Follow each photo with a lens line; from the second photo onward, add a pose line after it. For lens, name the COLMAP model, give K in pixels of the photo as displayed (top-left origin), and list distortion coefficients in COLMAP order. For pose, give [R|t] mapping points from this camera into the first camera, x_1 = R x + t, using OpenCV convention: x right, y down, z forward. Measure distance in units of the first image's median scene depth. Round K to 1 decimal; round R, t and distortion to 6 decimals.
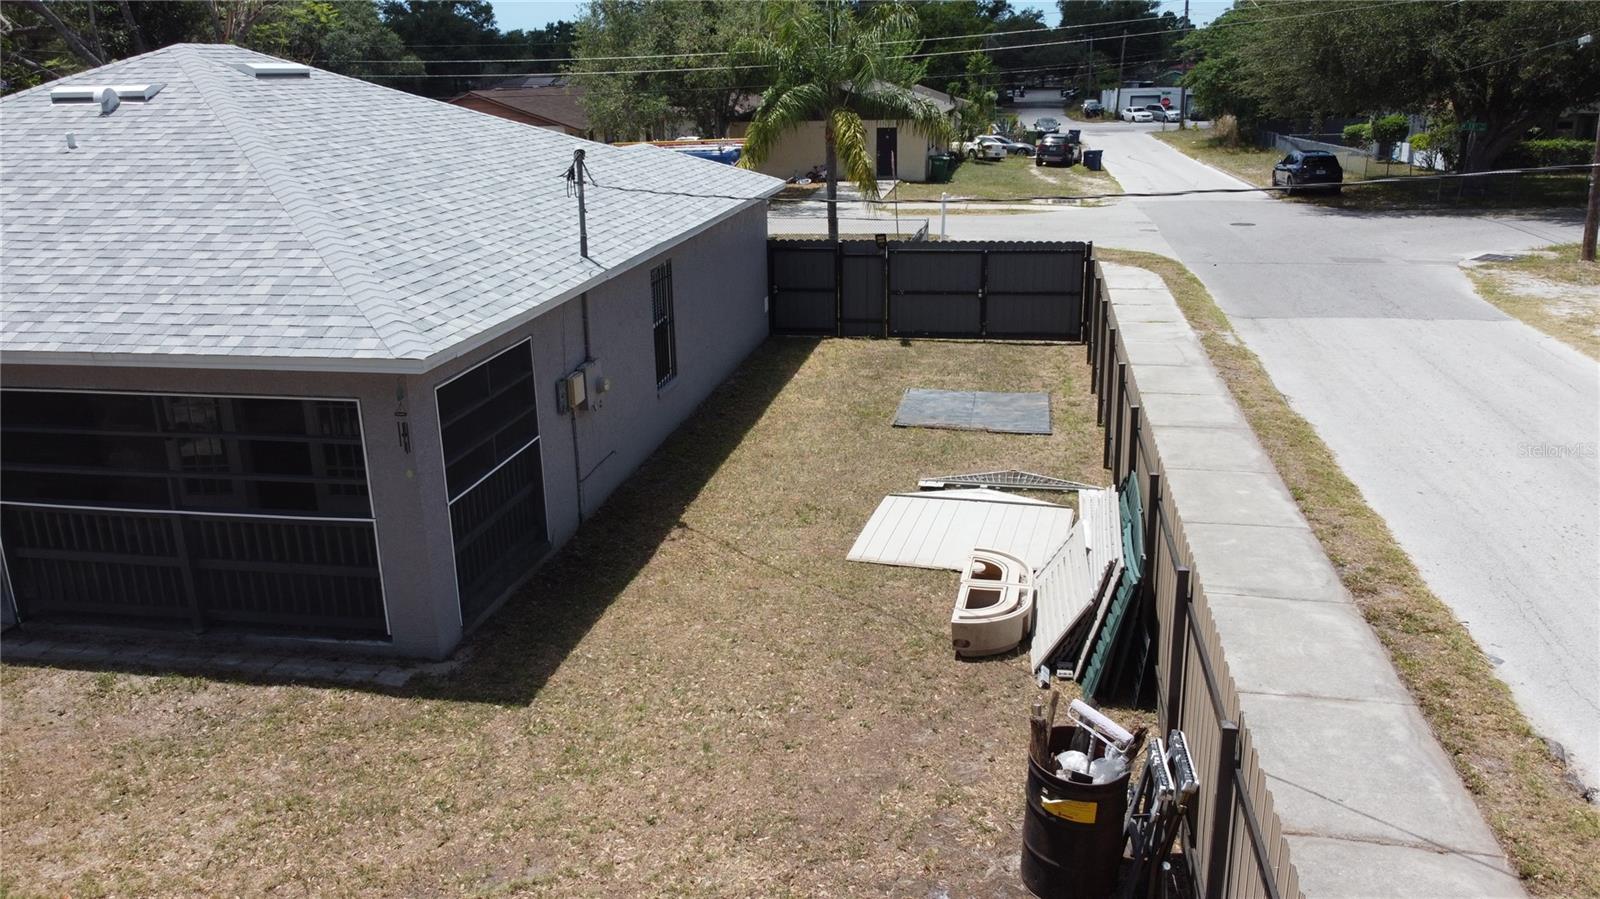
lens RADIAL K [[1215.1, 0, 800.0], [0, 1215.1, 449.5], [0, 0, 1]] dist [0.005771, -0.003532]
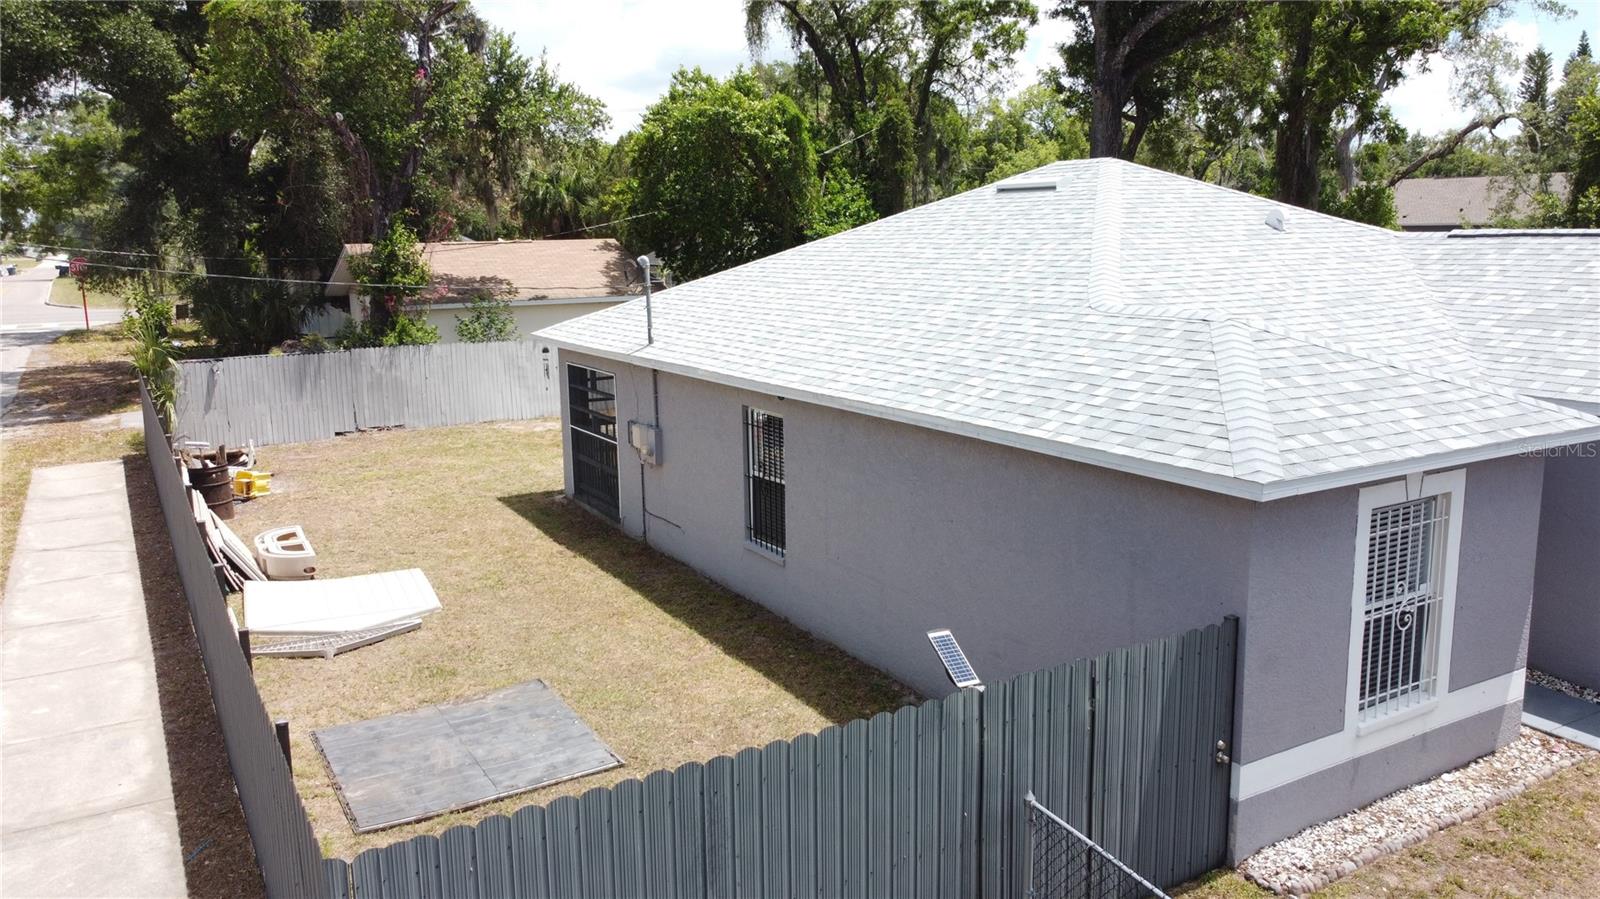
lens RADIAL K [[1215.1, 0, 800.0], [0, 1215.1, 449.5], [0, 0, 1]] dist [0.005771, -0.003532]
pose [[-0.758383, 0.156182, -0.632821, 0.551052], [-0.159252, 0.897047, 0.412244, -0.646732], [0.632055, 0.413417, -0.655433, 2.112916]]
